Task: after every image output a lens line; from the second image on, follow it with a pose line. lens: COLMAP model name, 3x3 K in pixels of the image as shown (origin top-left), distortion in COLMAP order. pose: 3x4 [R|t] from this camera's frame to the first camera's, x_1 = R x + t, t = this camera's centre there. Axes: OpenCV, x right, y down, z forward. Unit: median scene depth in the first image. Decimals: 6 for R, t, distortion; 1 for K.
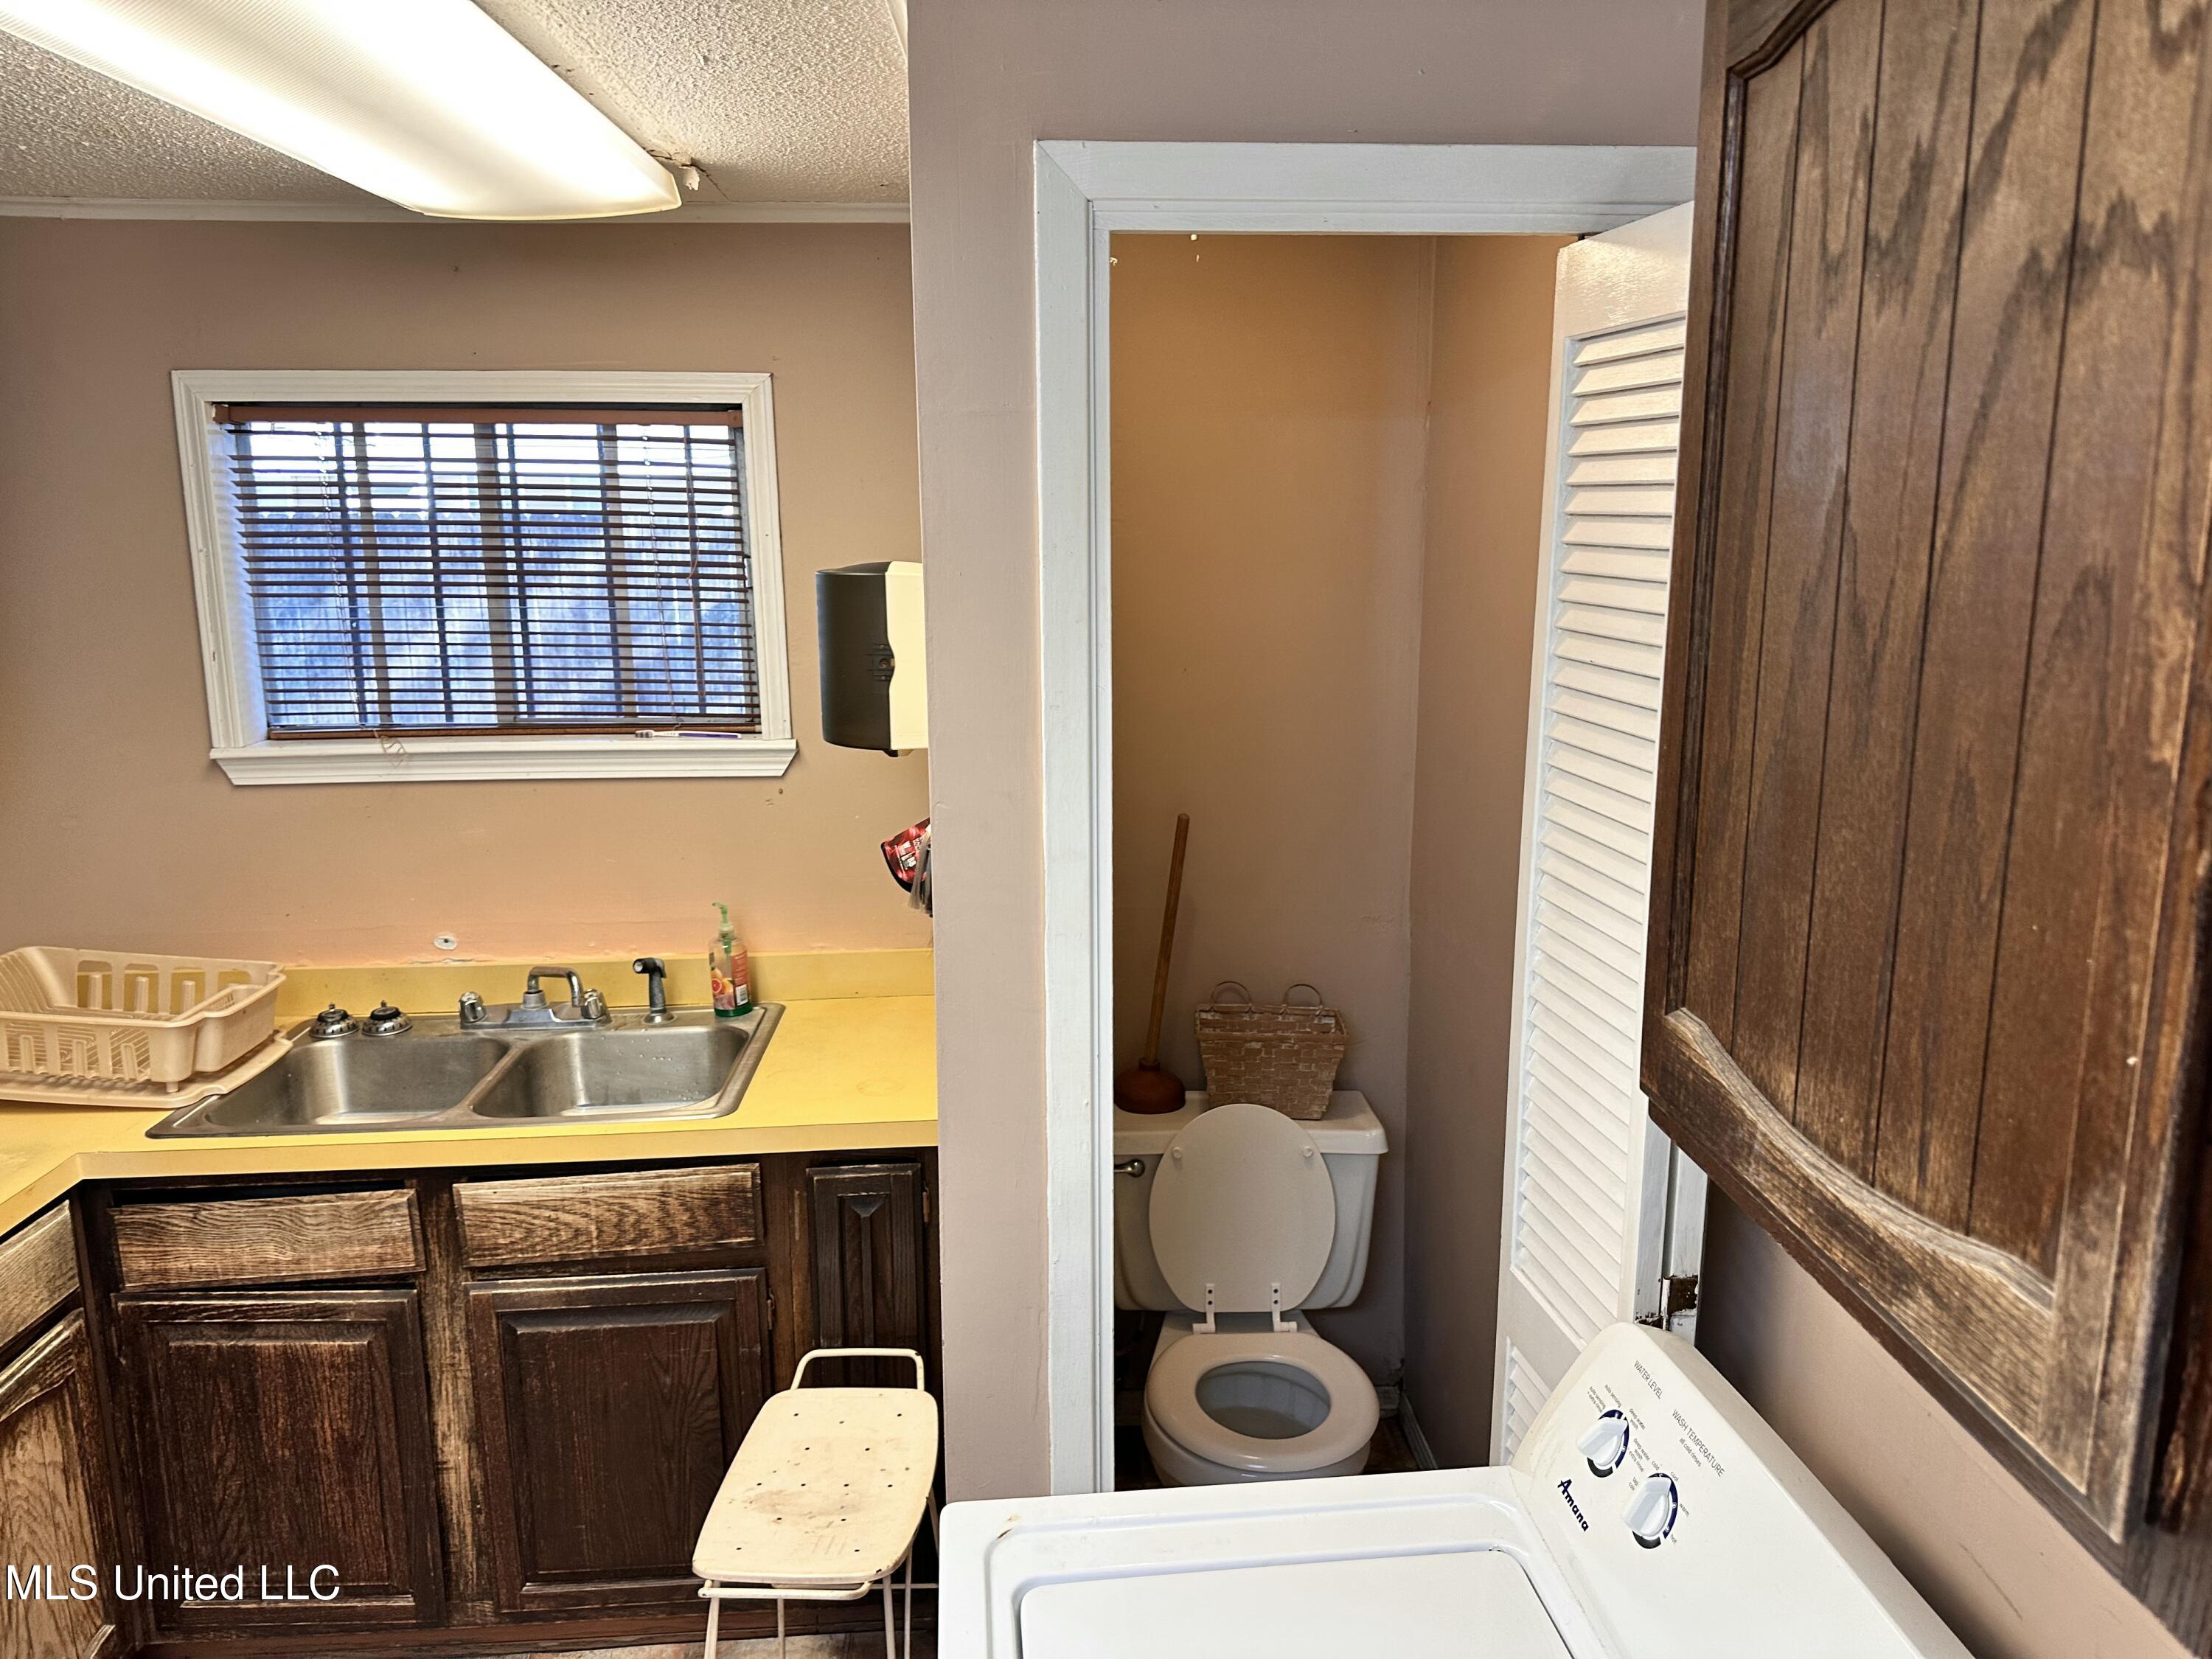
lens RADIAL K [[1539.1, 0, 1118.8], [0, 1539.1, 830.3], [0, 0, 1]] dist [0.086043, -0.096197]
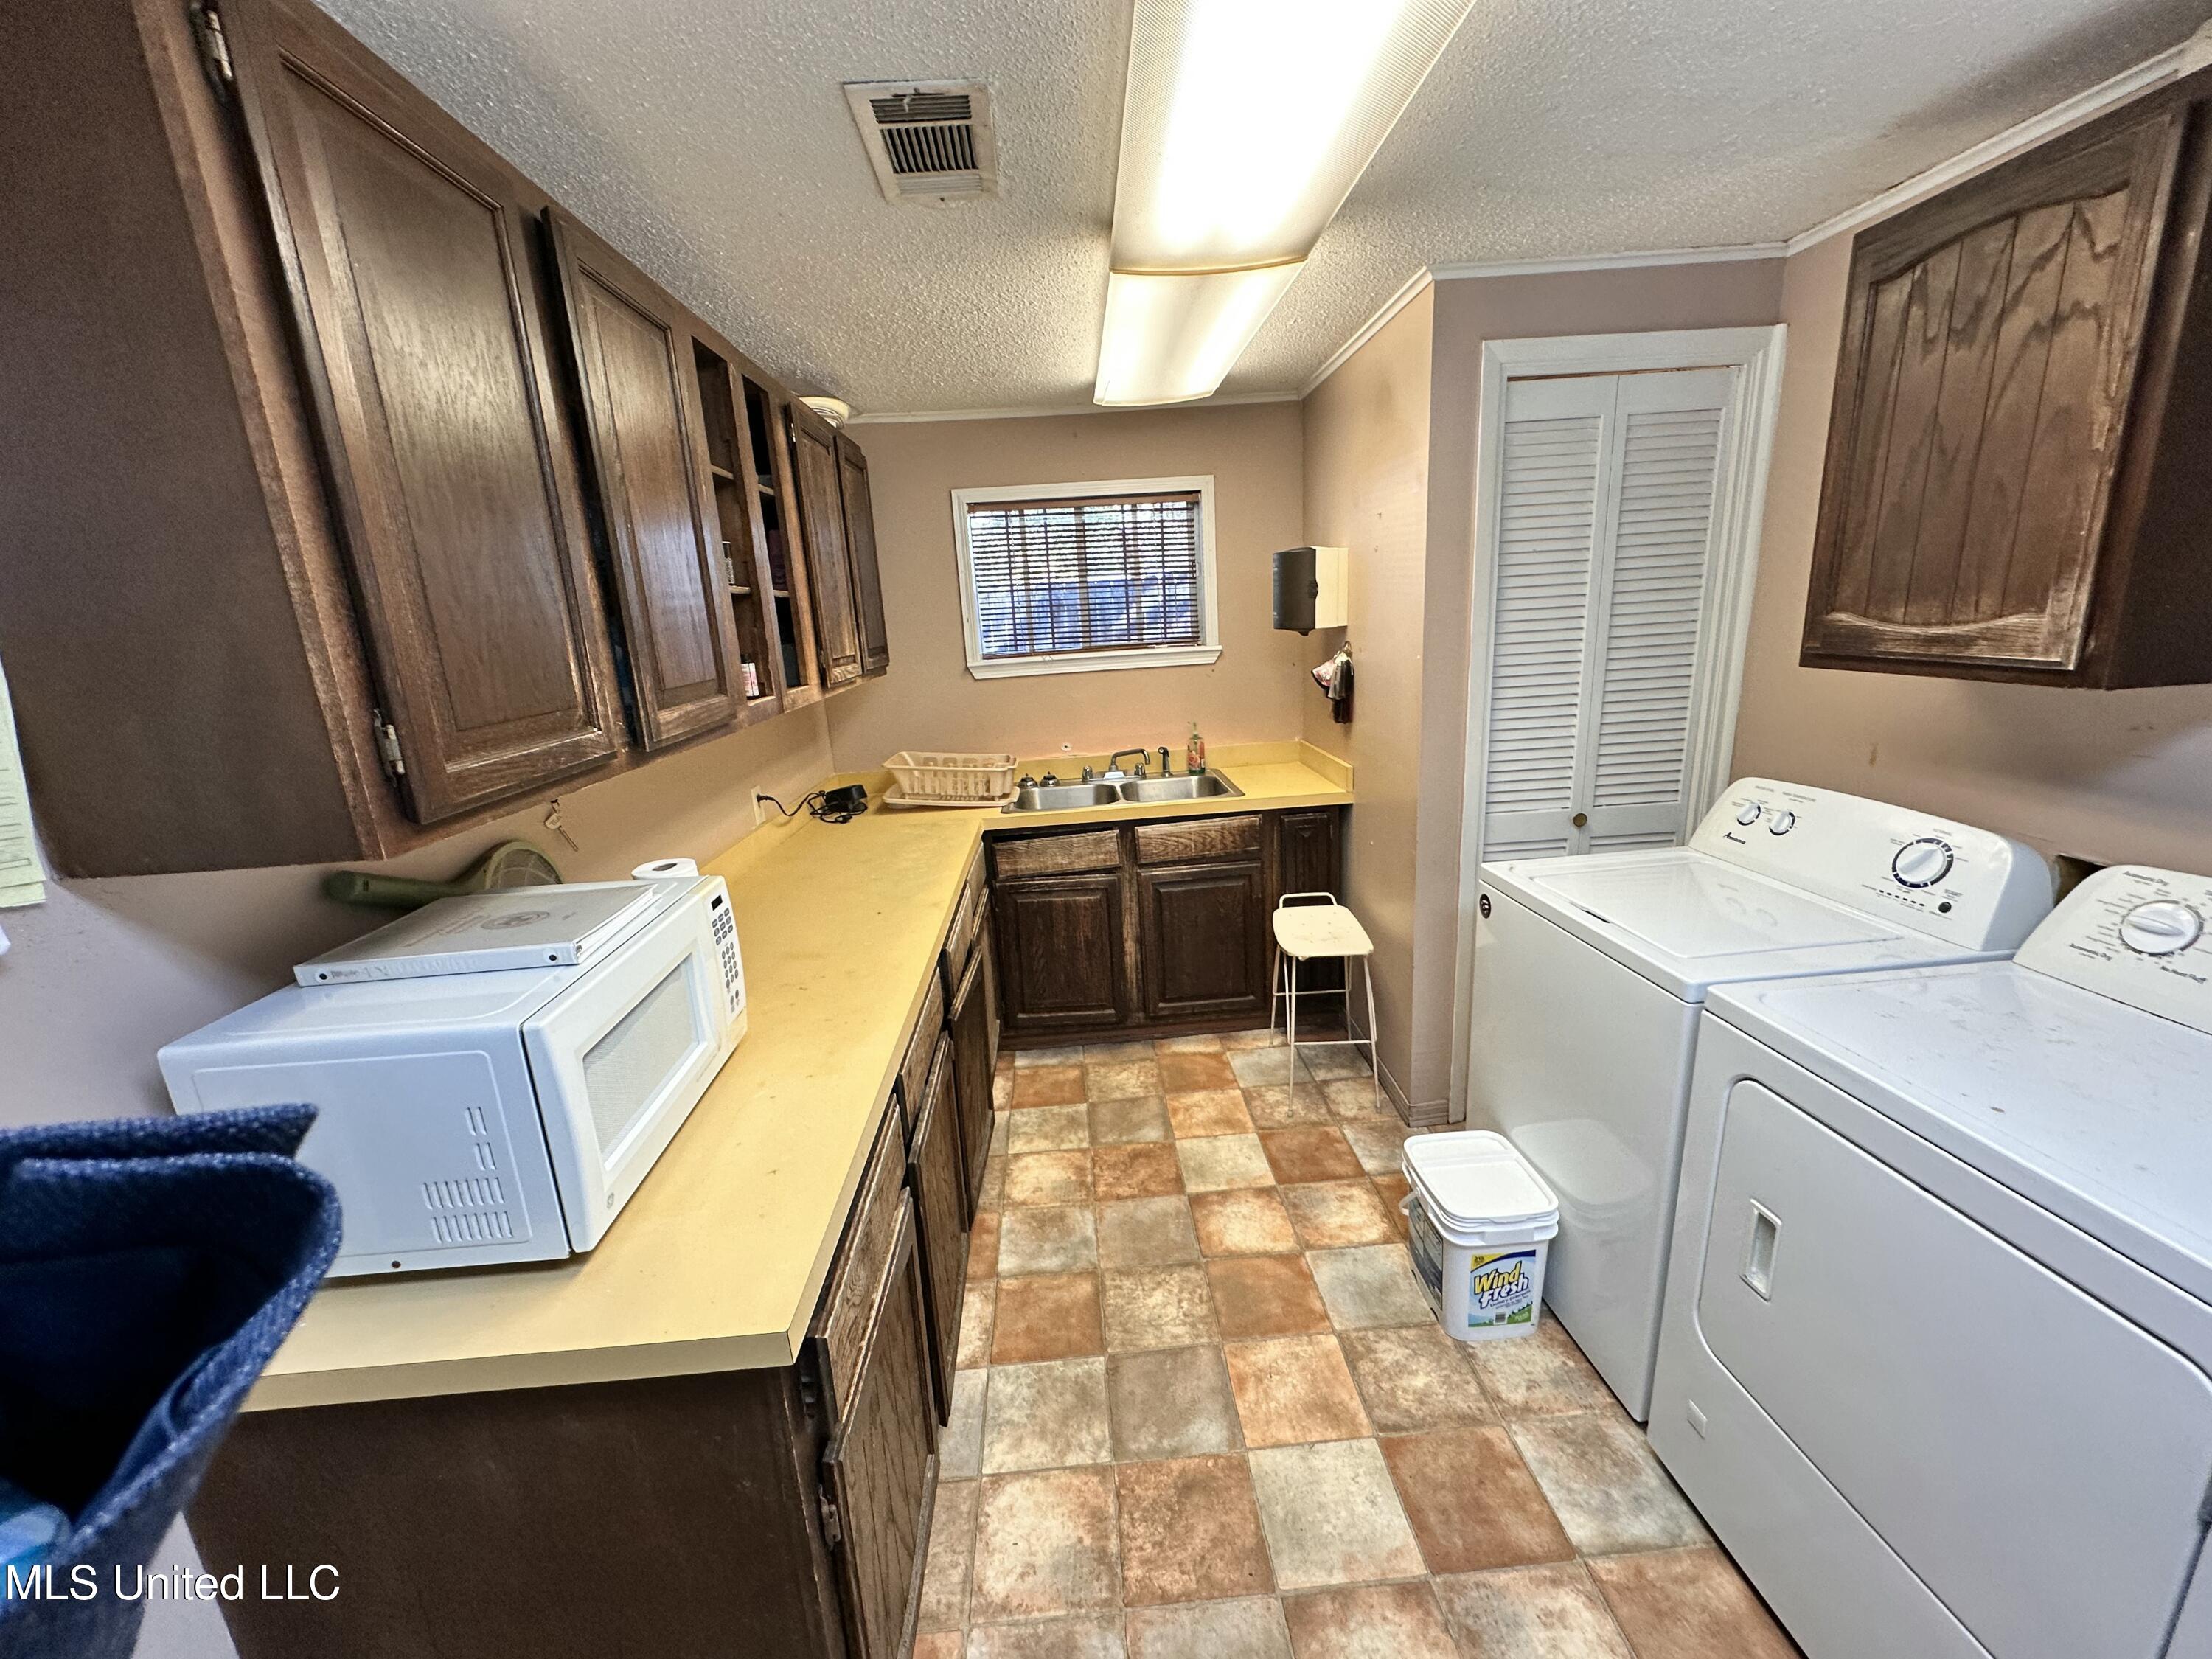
lens RADIAL K [[870.2, 0, 1113.9], [0, 870.2, 830.0], [0, 0, 1]] dist [-0.001228, -0.000392]
pose [[0.998539, -0.050452, -0.019340, -0.432256], [0.051392, 0.997343, 0.051626, 0.161972], [0.016684, -0.052544, 0.998479, -0.300638]]
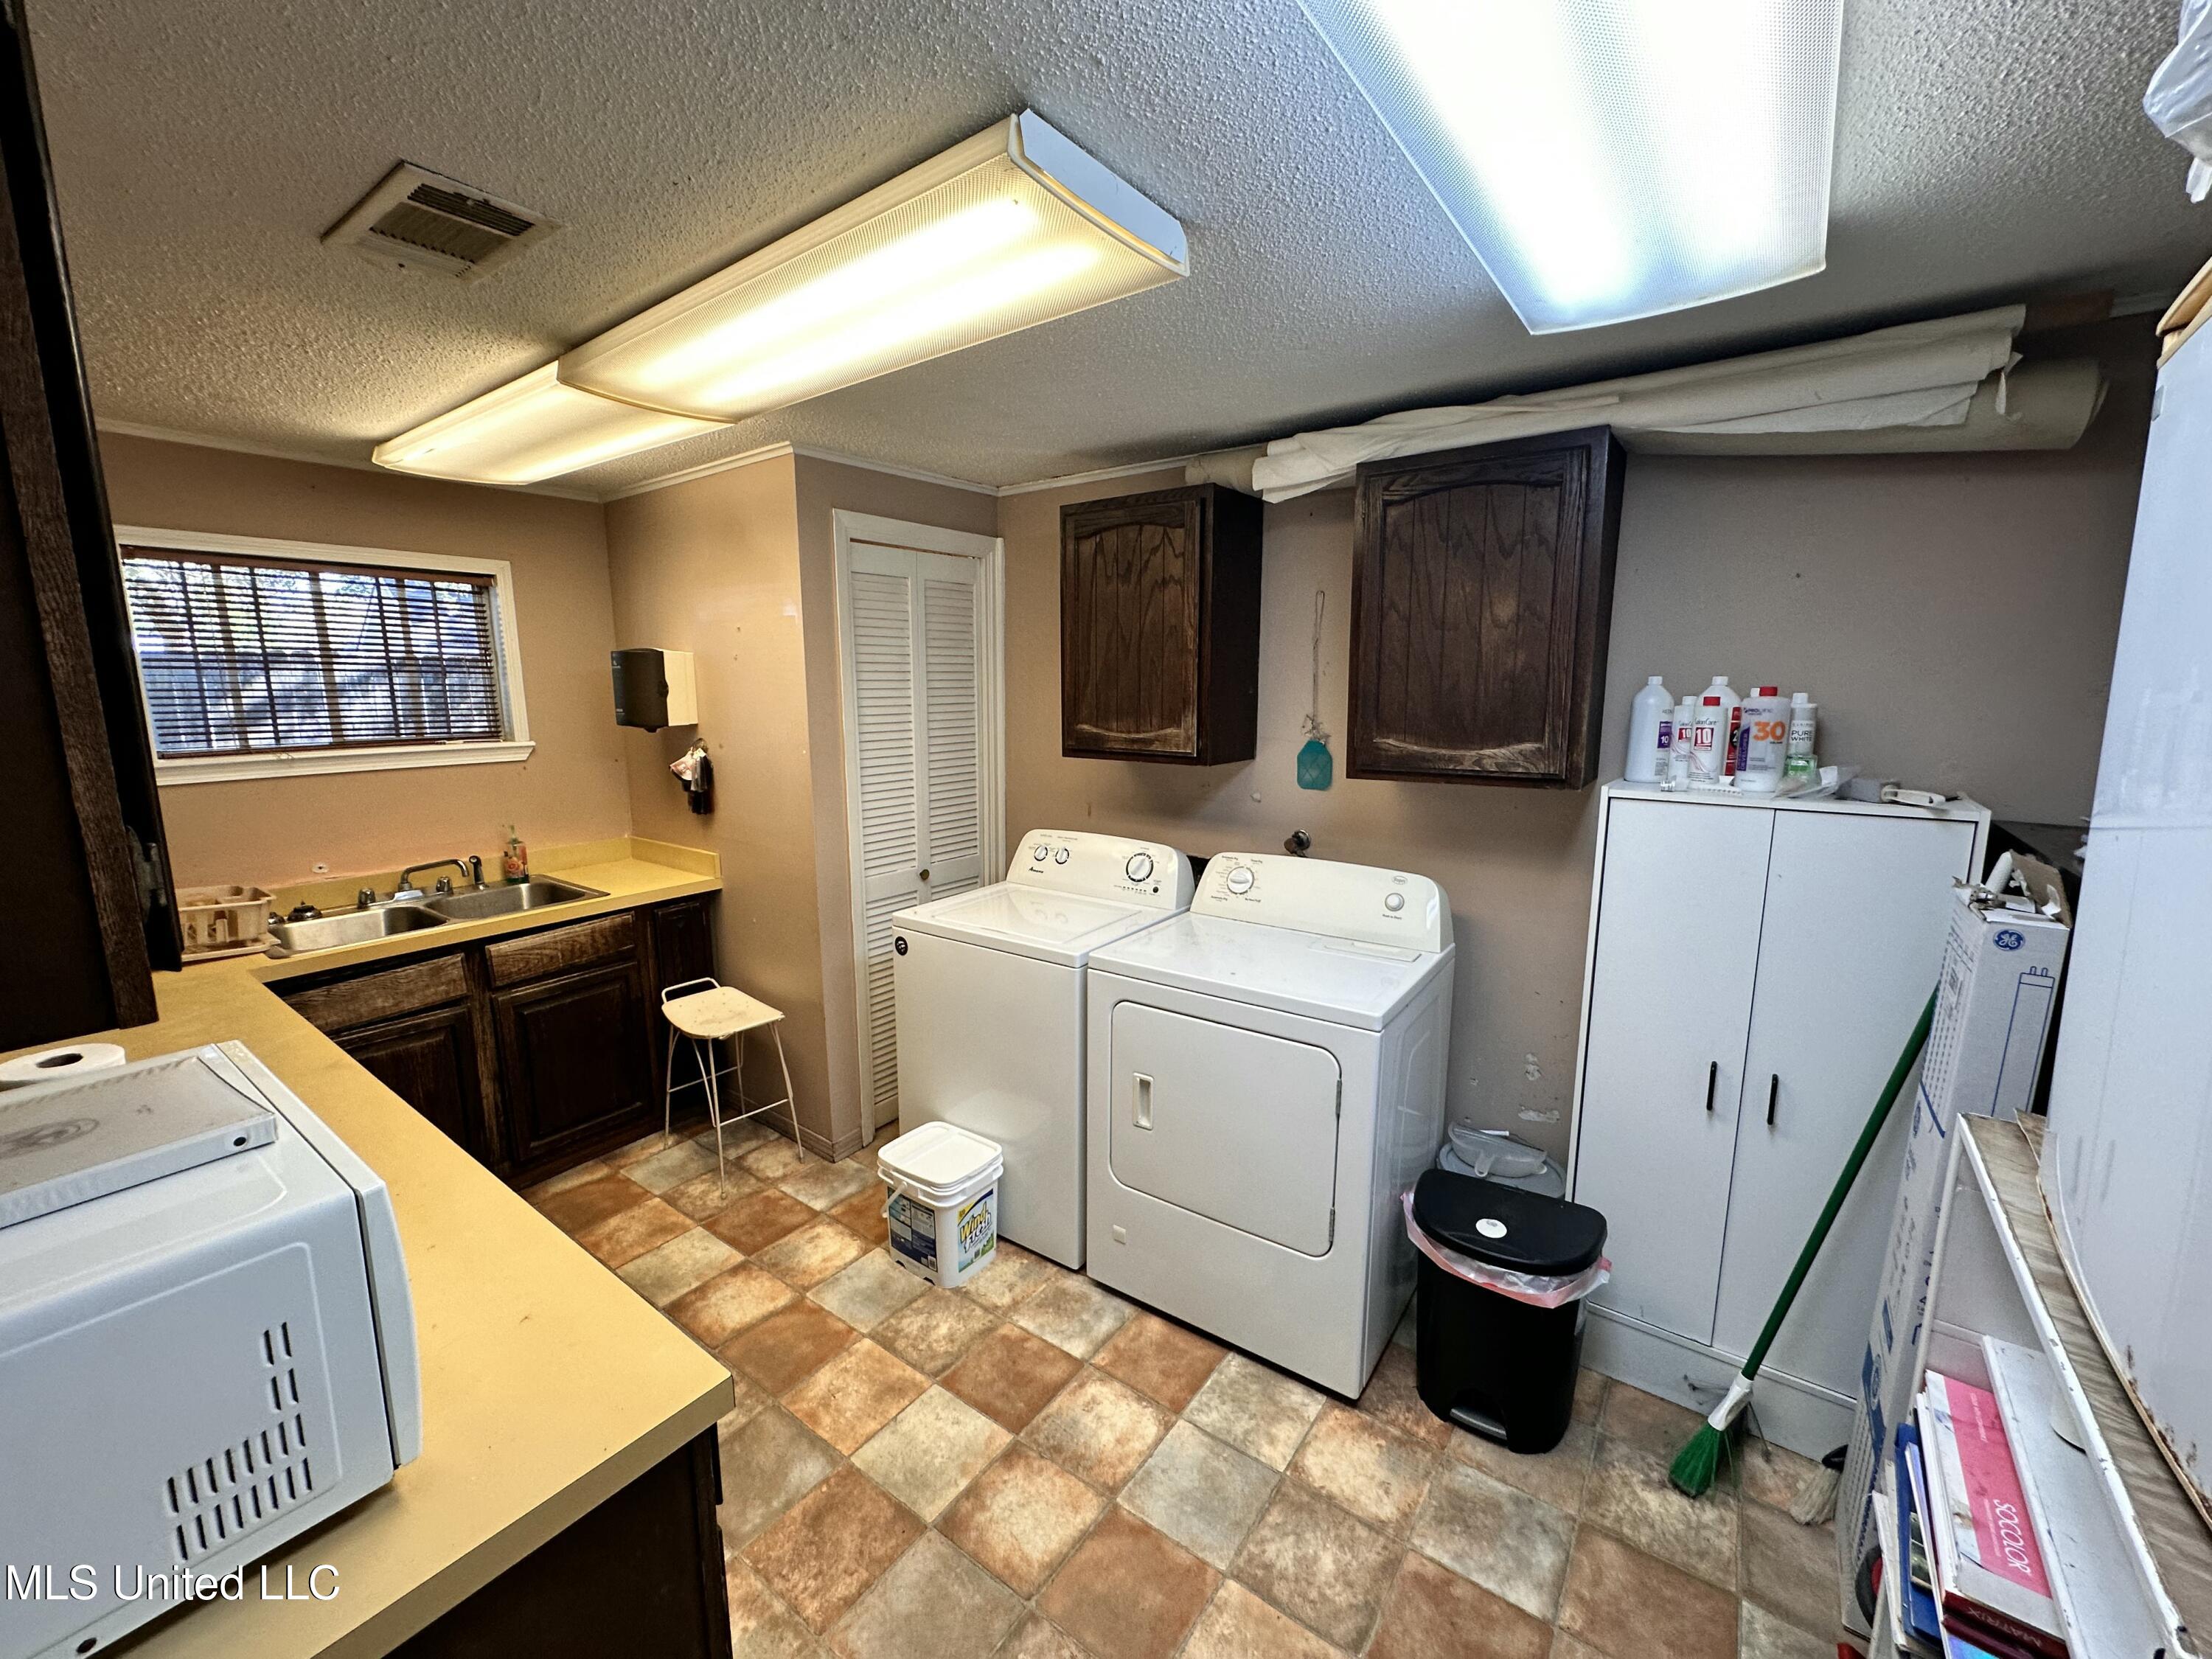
lens RADIAL K [[870.2, 0, 1087.5], [0, 870.2, 834.7], [0, 0, 1]] dist [-0.001228, -0.000392]
pose [[0.650984, -0.129172, 0.748020, -0.743847], [0.147888, 0.988115, 0.041929, 0.151464], [-0.744546, 0.083328, 0.662350, -0.345912]]
